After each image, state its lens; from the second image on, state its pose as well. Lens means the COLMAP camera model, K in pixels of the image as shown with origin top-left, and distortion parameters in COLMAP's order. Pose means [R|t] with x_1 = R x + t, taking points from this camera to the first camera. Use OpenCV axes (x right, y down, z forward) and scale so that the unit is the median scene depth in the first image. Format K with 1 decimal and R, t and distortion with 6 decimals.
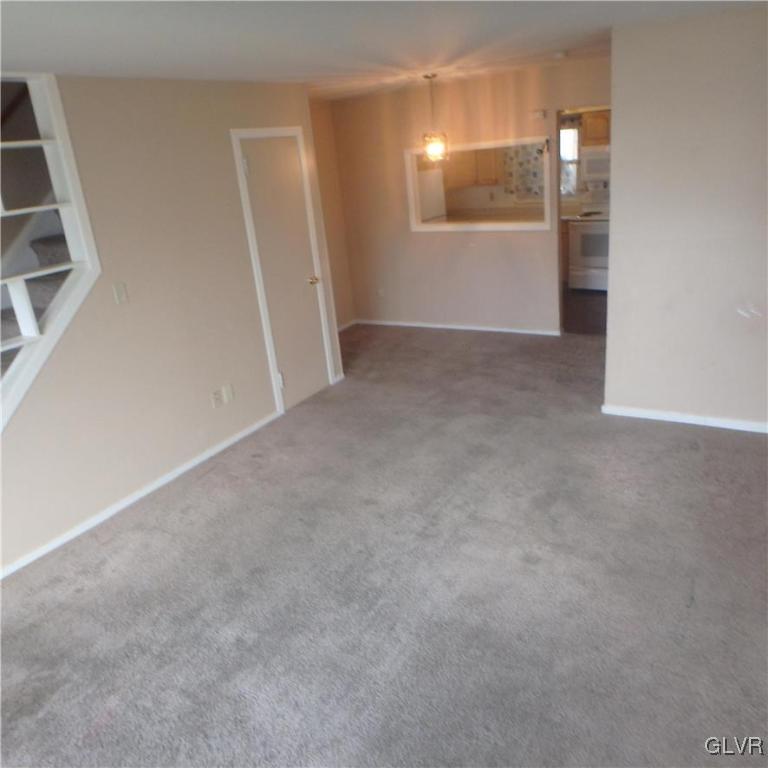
lens RADIAL K [[650.5, 0, 379.2], [0, 650.5, 387.6], [0, 0, 1]] dist [-0.034977, 0.022357]
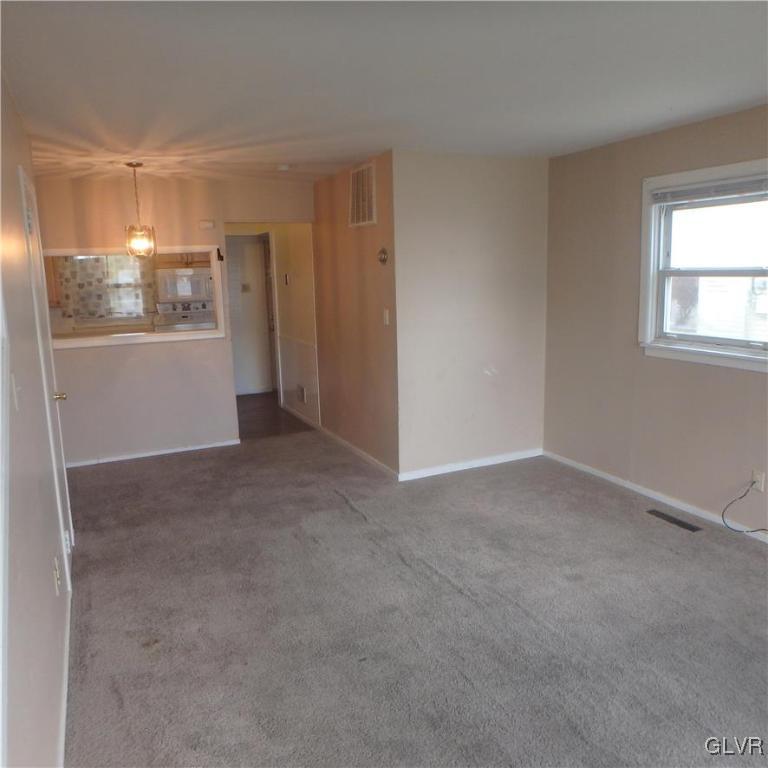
lens RADIAL K [[650.5, 0, 382.4], [0, 650.5, 373.9], [0, 0, 1]] dist [-0.034977, 0.022357]
pose [[0.561833, -0.057561, 0.825246, -0.418937], [0.268779, 0.956156, -0.116294, -0.010785], [-0.782369, 0.287147, 0.552671, 0.284262]]
